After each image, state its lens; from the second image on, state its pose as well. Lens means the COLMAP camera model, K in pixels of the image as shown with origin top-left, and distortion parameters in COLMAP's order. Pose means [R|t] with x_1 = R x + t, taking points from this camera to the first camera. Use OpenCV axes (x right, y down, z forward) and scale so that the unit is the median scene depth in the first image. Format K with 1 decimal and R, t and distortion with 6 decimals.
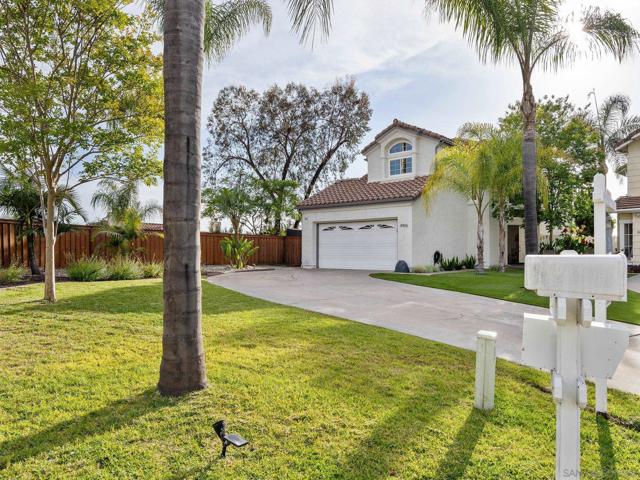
lens RADIAL K [[447.9, 0, 320.1], [0, 447.9, 241.8], [0, 0, 1]] dist [0.004439, 0.000276]
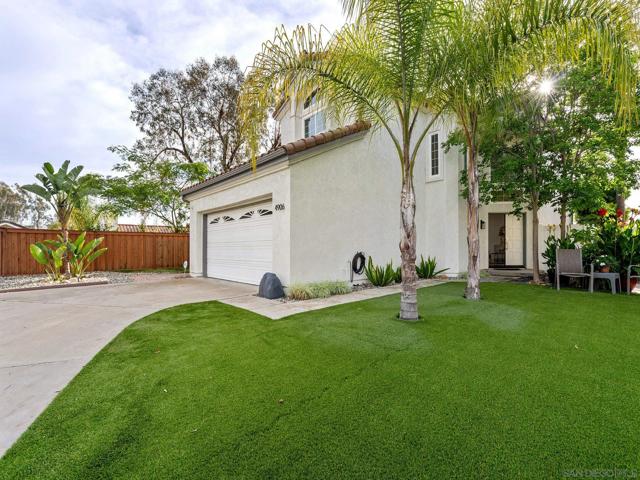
lens RADIAL K [[292.1, 0, 319.9], [0, 292.1, 241.5], [0, 0, 1]] dist [-0.003320, 0.001585]
pose [[0.991020, -0.011469, -0.133220, 0.250620], [0.012069, 0.999920, 0.003698, 0.003426], [0.133167, -0.005272, 0.991080, 0.589657]]
